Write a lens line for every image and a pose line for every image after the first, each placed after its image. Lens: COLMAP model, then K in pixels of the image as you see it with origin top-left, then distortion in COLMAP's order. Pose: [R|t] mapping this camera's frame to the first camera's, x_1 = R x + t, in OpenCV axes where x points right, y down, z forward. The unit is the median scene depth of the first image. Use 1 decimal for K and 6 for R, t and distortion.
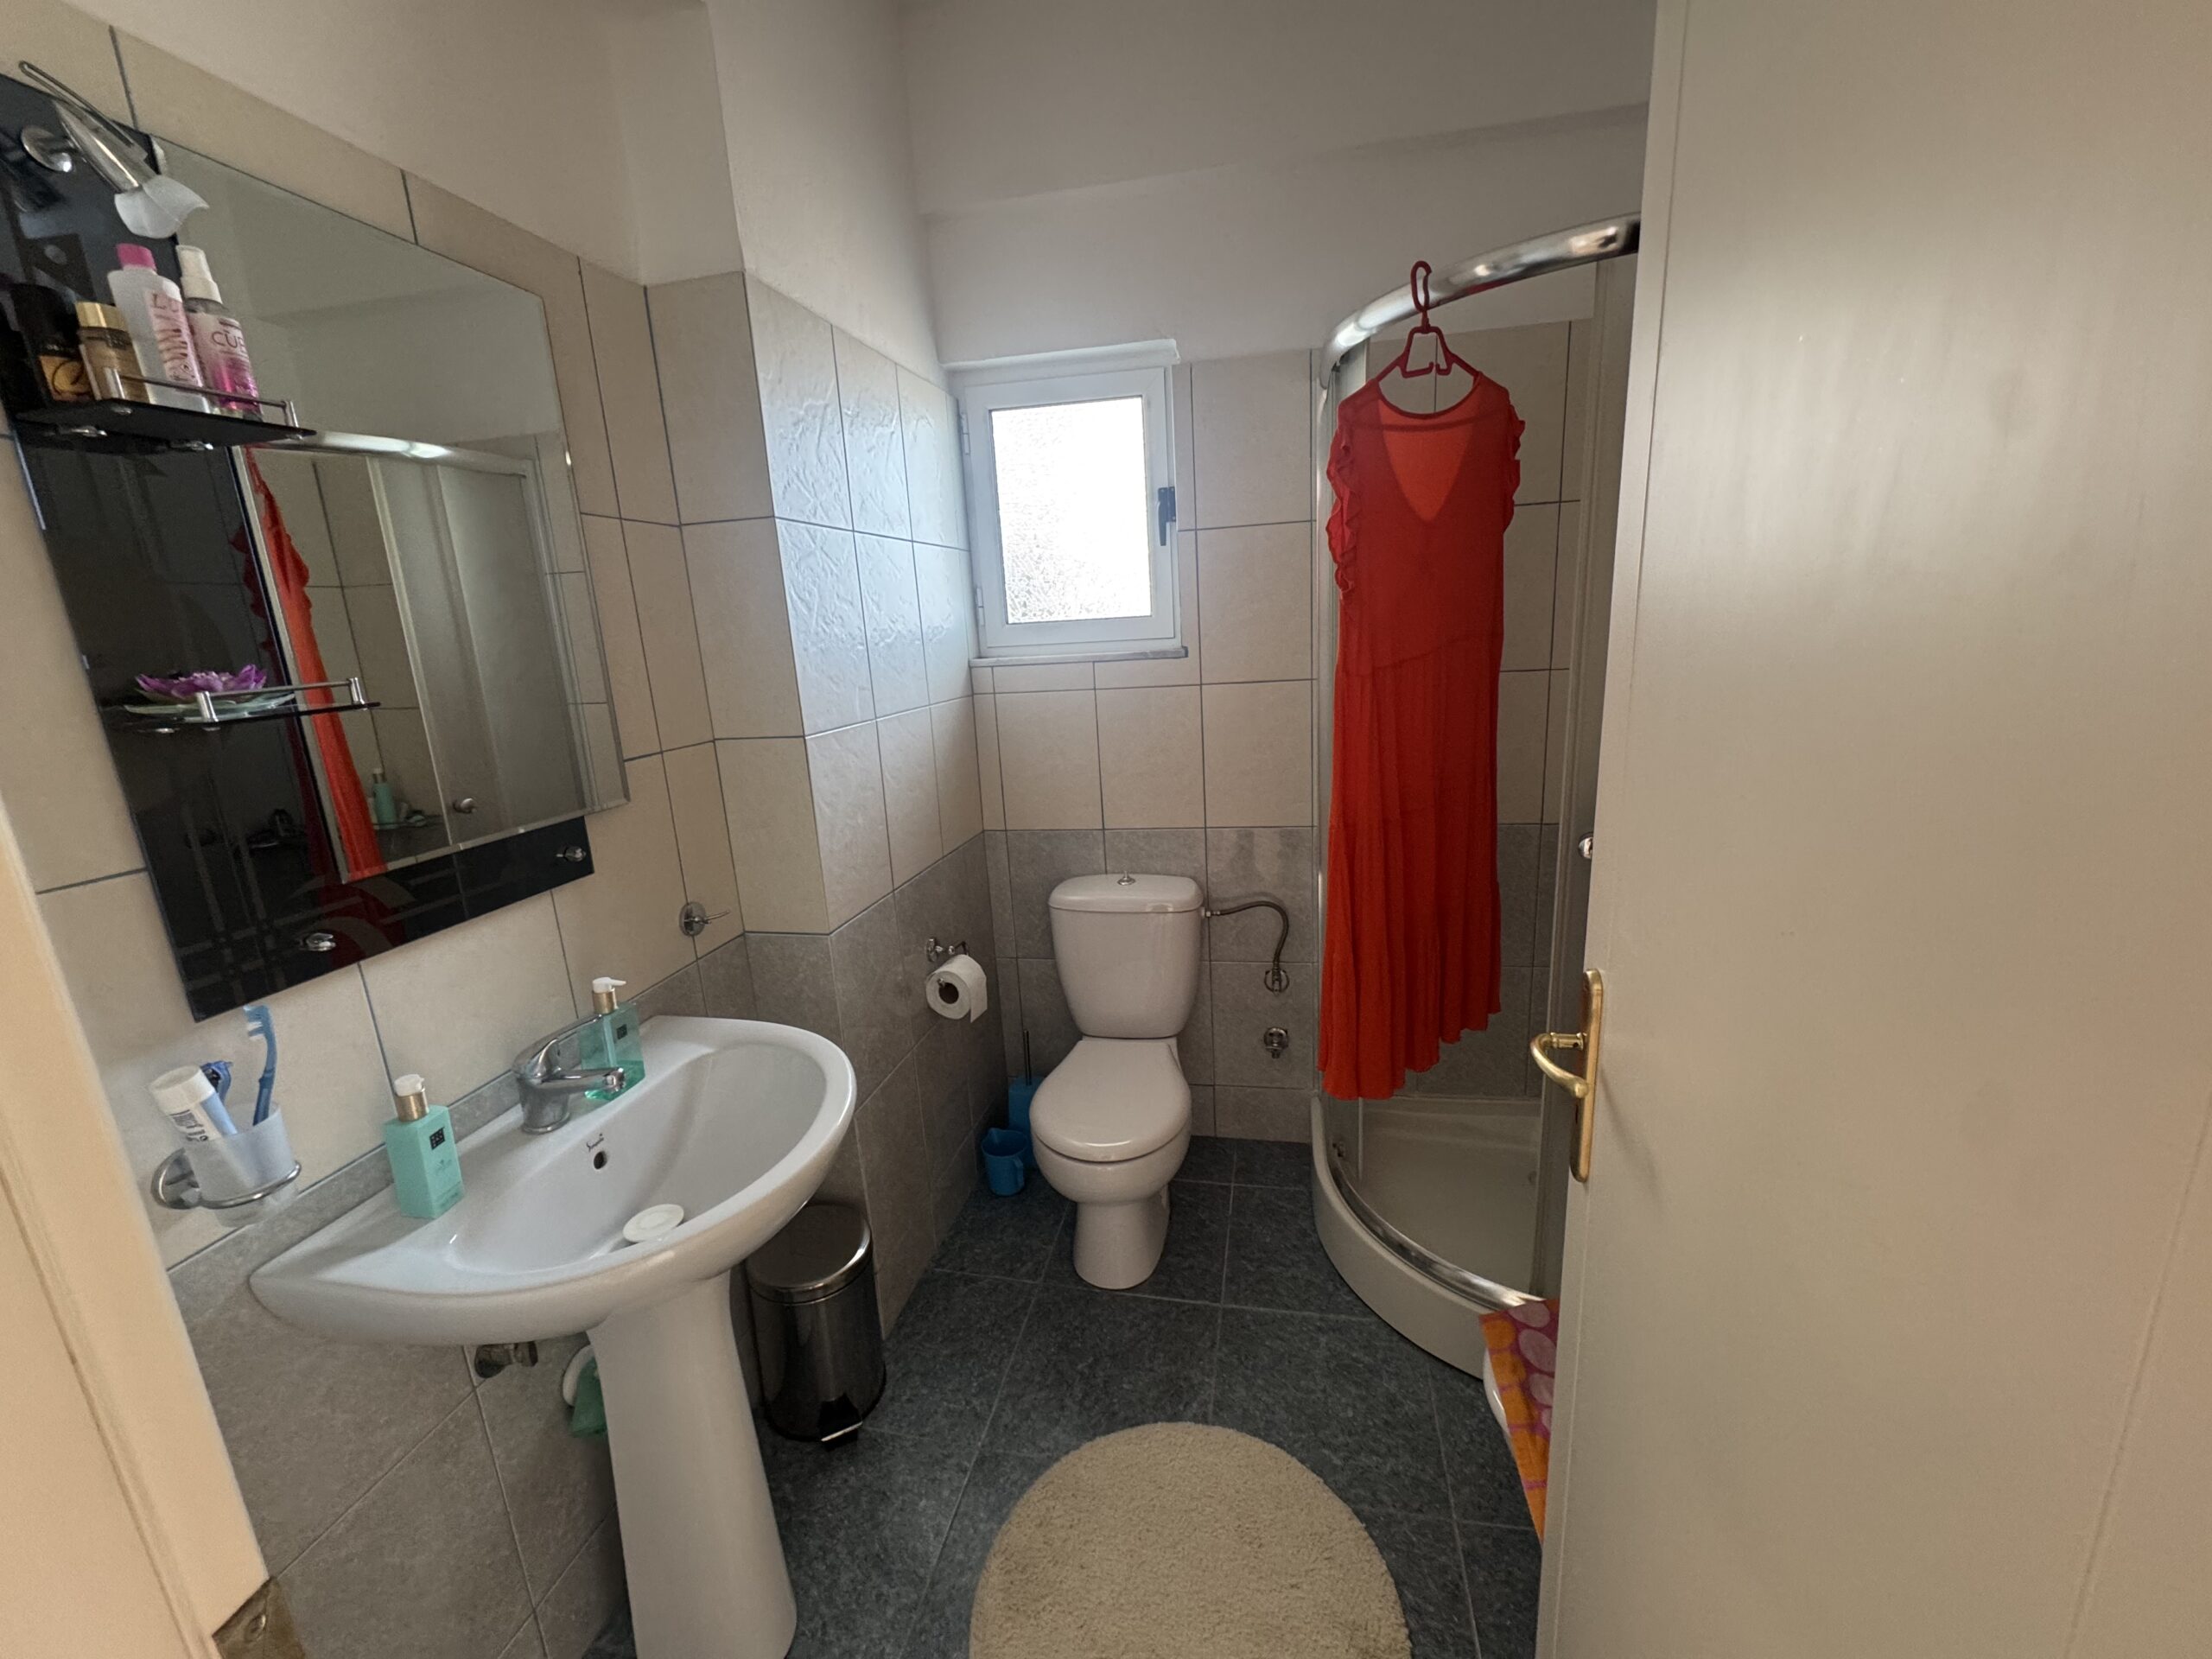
lens RADIAL K [[885.0, 0, 1109.1], [0, 885.0, 823.1], [0, 0, 1]] dist [-0.001840, 0.000023]
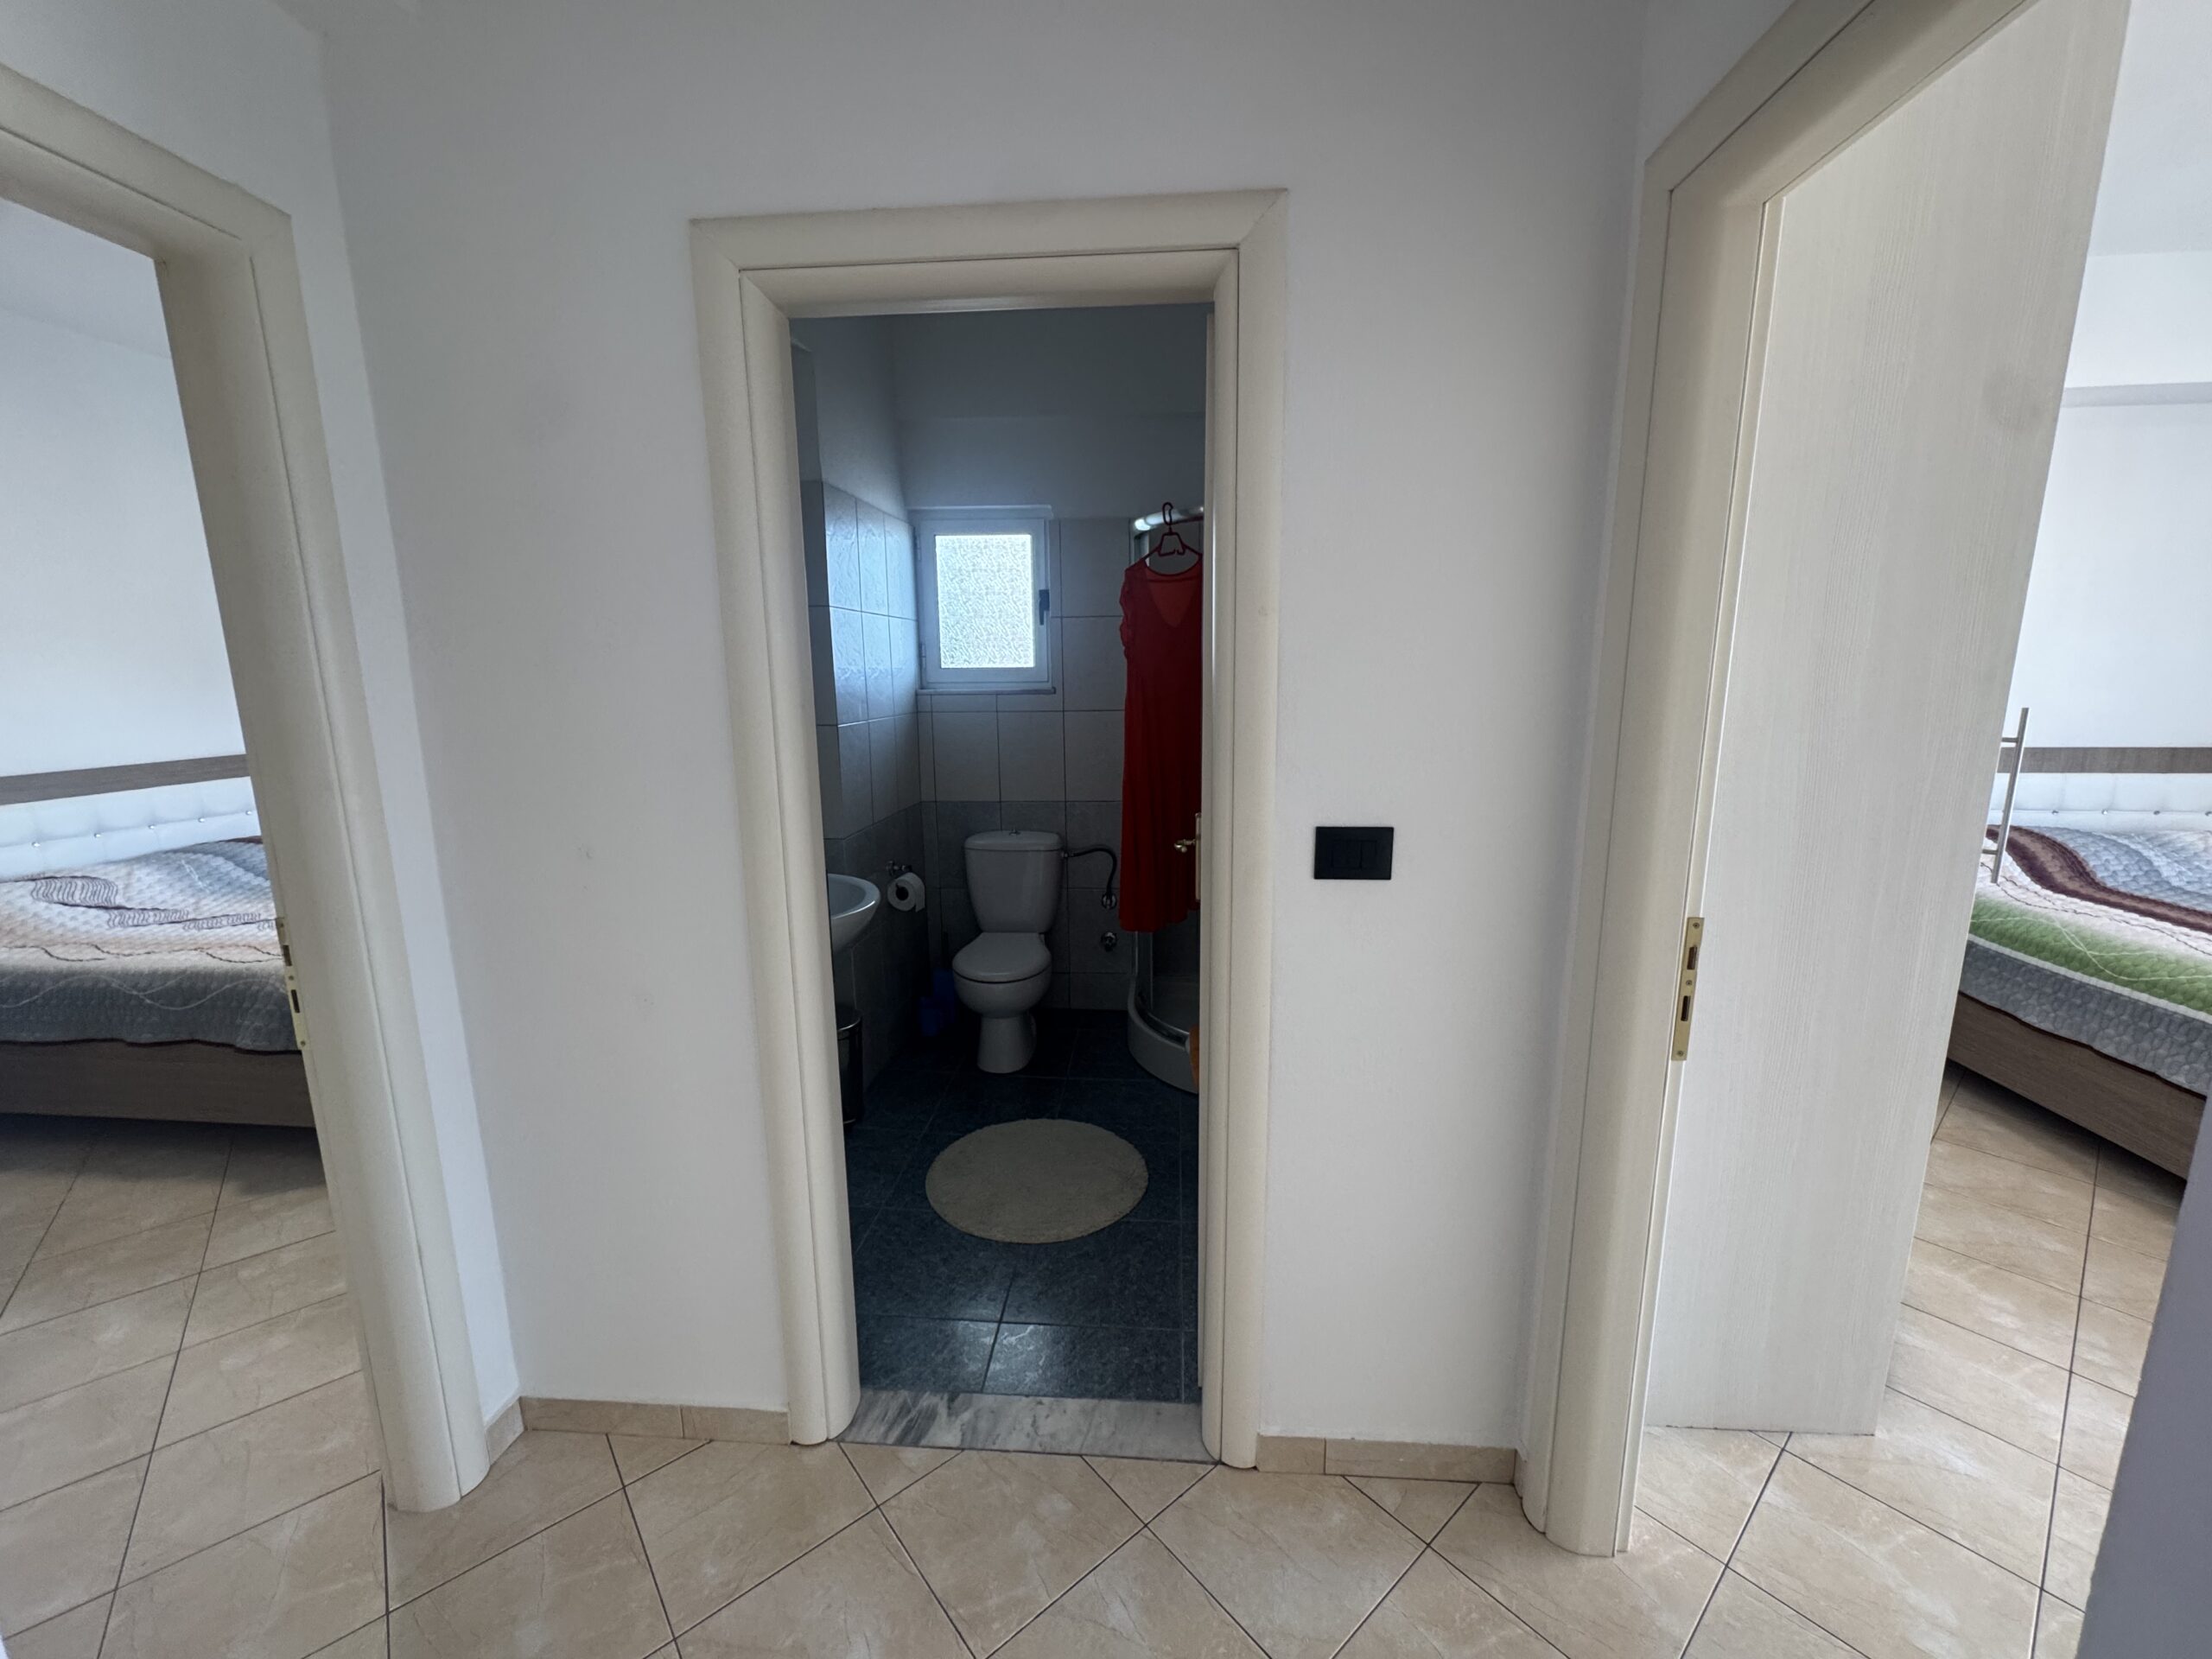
lens RADIAL K [[885.0, 0, 1106.2], [0, 885.0, 832.0], [0, 0, 1]] dist [-0.001840, 0.000023]
pose [[0.991483, 0.023765, 0.128051, -0.020534], [-0.017389, 0.998563, -0.050685, 0.146179], [-0.129072, 0.048026, 0.990472, -0.608322]]
